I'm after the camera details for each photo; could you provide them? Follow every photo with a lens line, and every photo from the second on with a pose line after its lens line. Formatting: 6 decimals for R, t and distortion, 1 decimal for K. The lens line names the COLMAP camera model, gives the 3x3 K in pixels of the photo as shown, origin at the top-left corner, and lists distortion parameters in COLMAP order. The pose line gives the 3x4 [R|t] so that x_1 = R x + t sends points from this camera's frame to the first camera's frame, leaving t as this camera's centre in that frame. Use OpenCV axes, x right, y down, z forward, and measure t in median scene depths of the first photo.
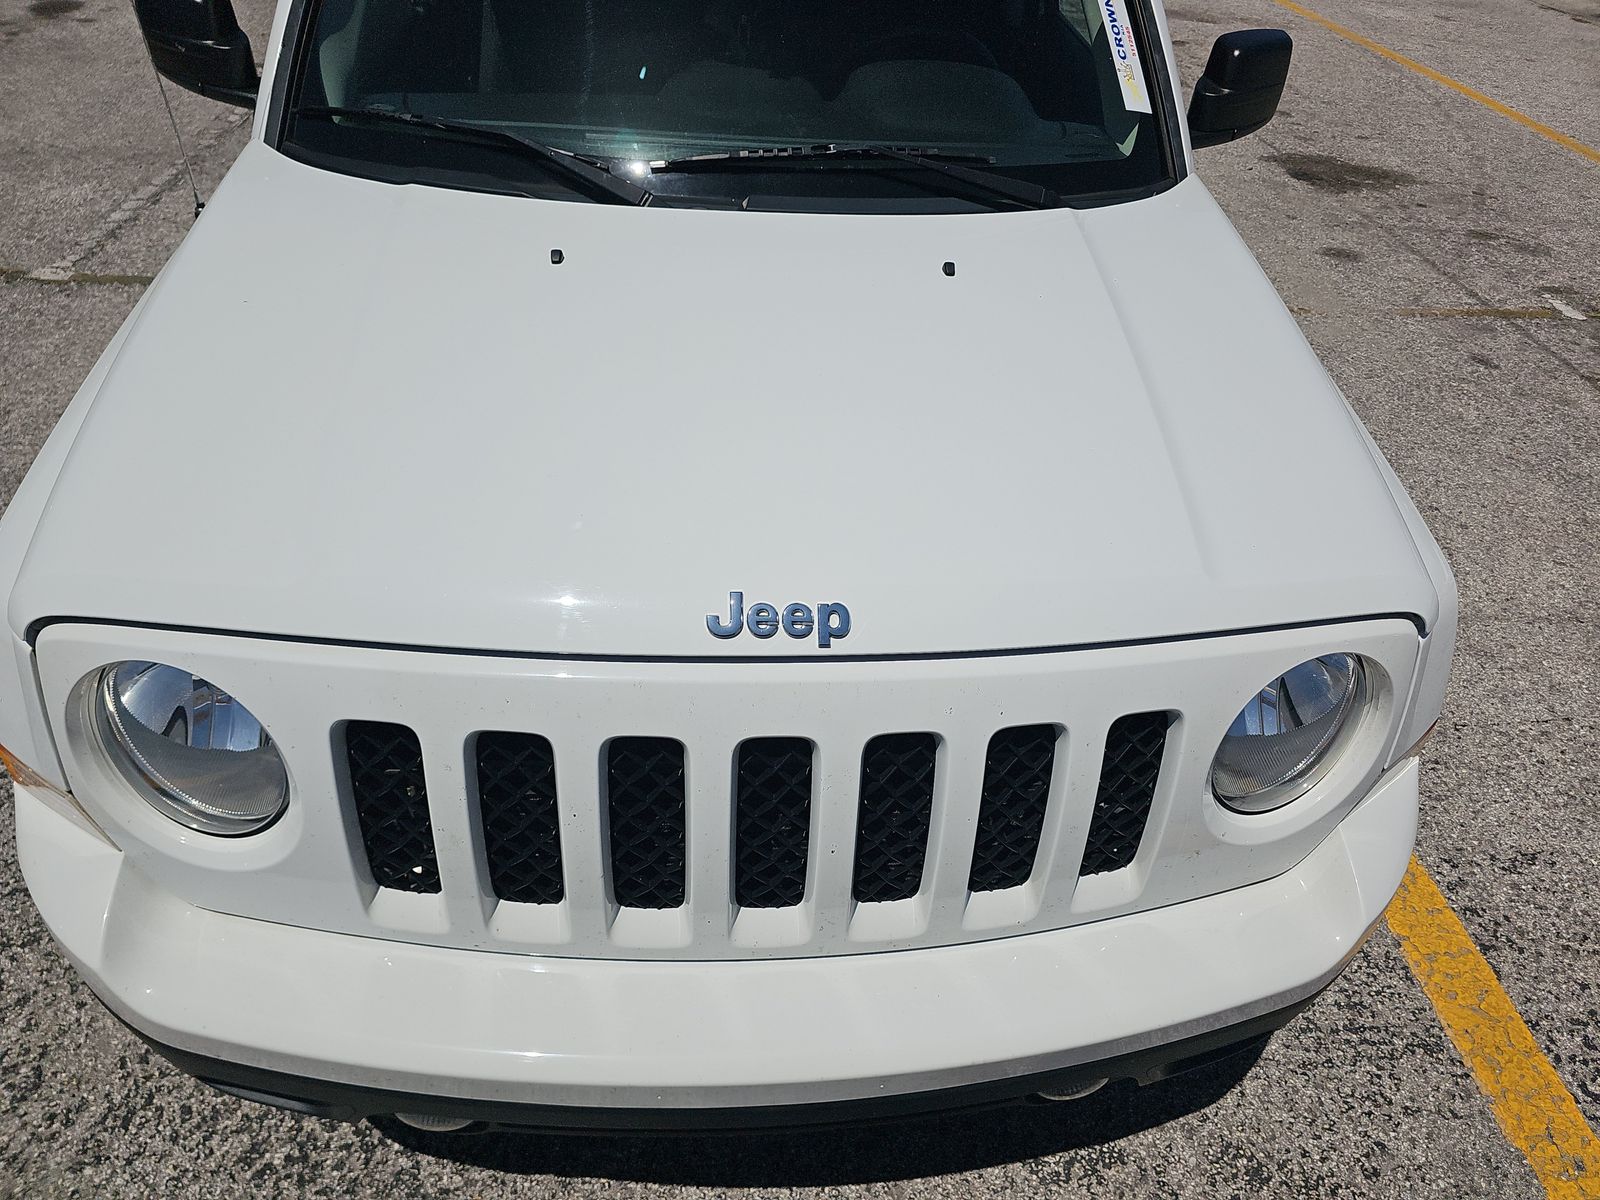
lens RADIAL K [[1089.3, 0, 812.5], [0, 1089.3, 595.5], [0, 0, 1]] dist [0.042305, -0.034859]
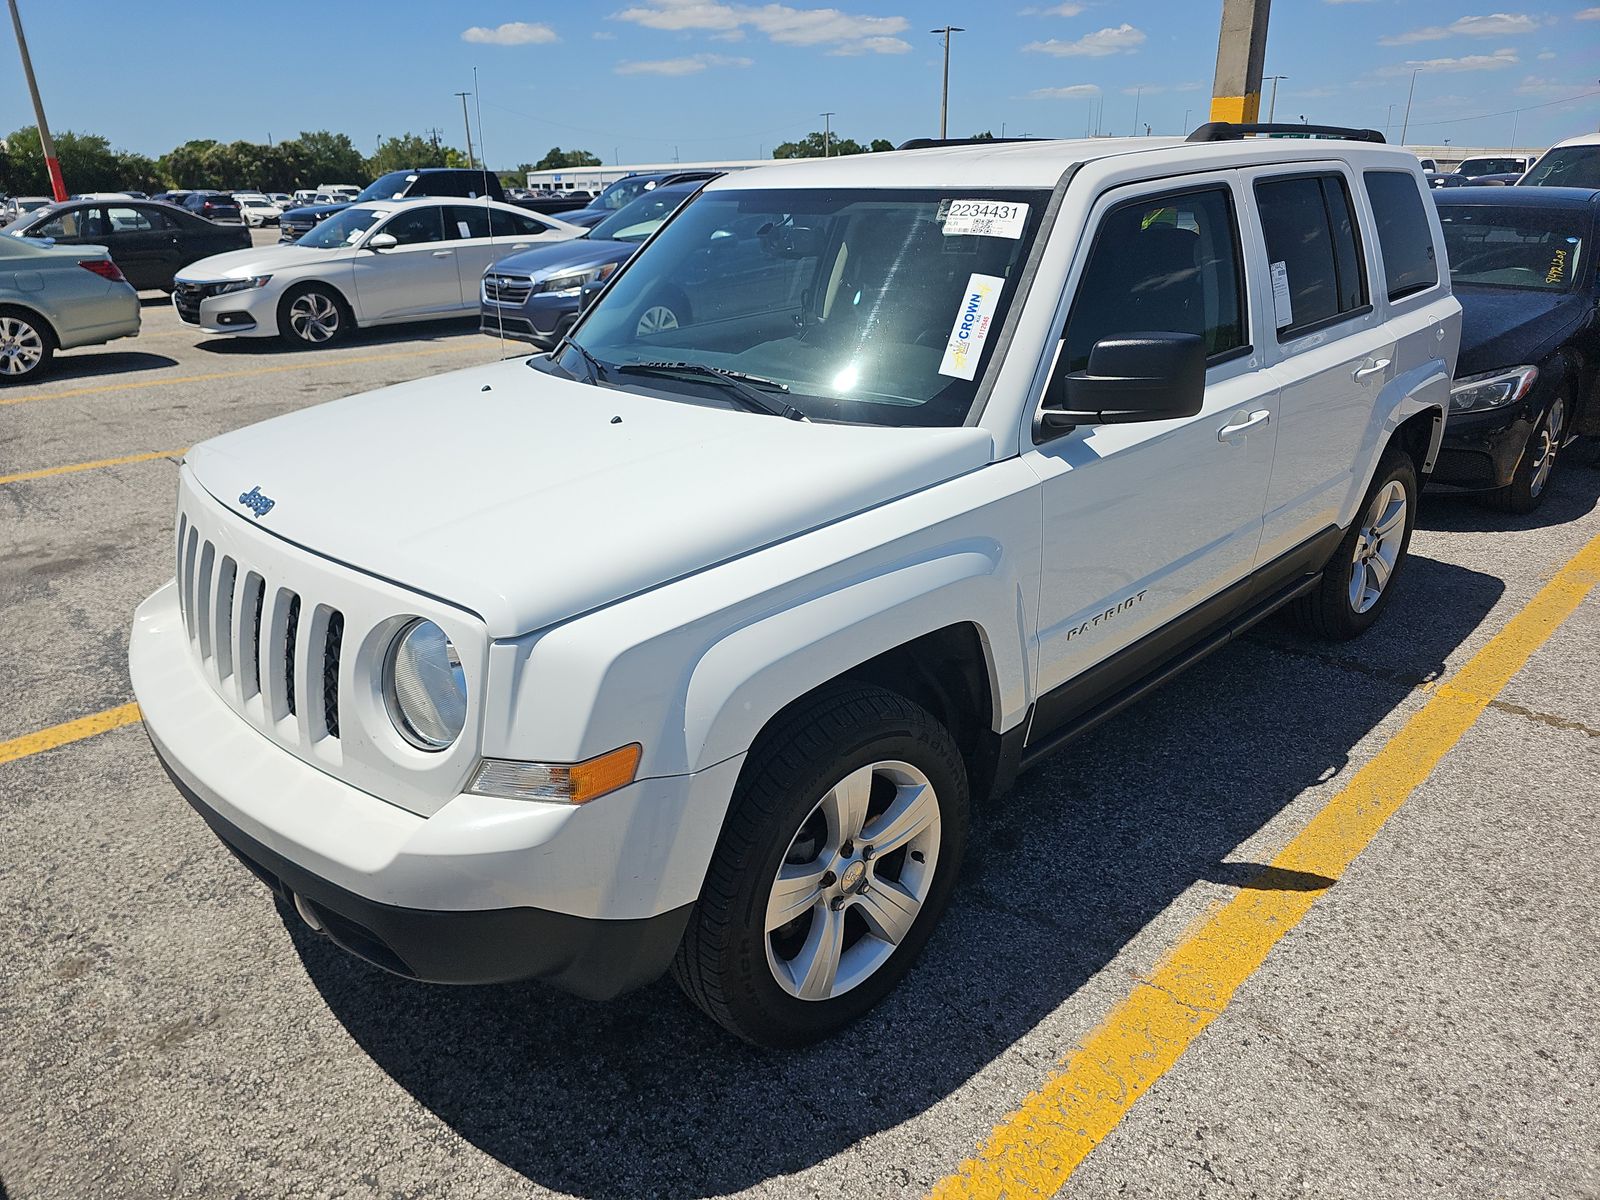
lens RADIAL K [[1089.3, 0, 812.5], [0, 1089.3, 595.5], [0, 0, 1]] dist [0.042305, -0.034859]
pose [[0.628925, 0.210407, -0.748453, 1.253470], [-0.449444, 0.883919, -0.129178, -0.012475], [0.634392, 0.417631, 0.650486, 0.262872]]
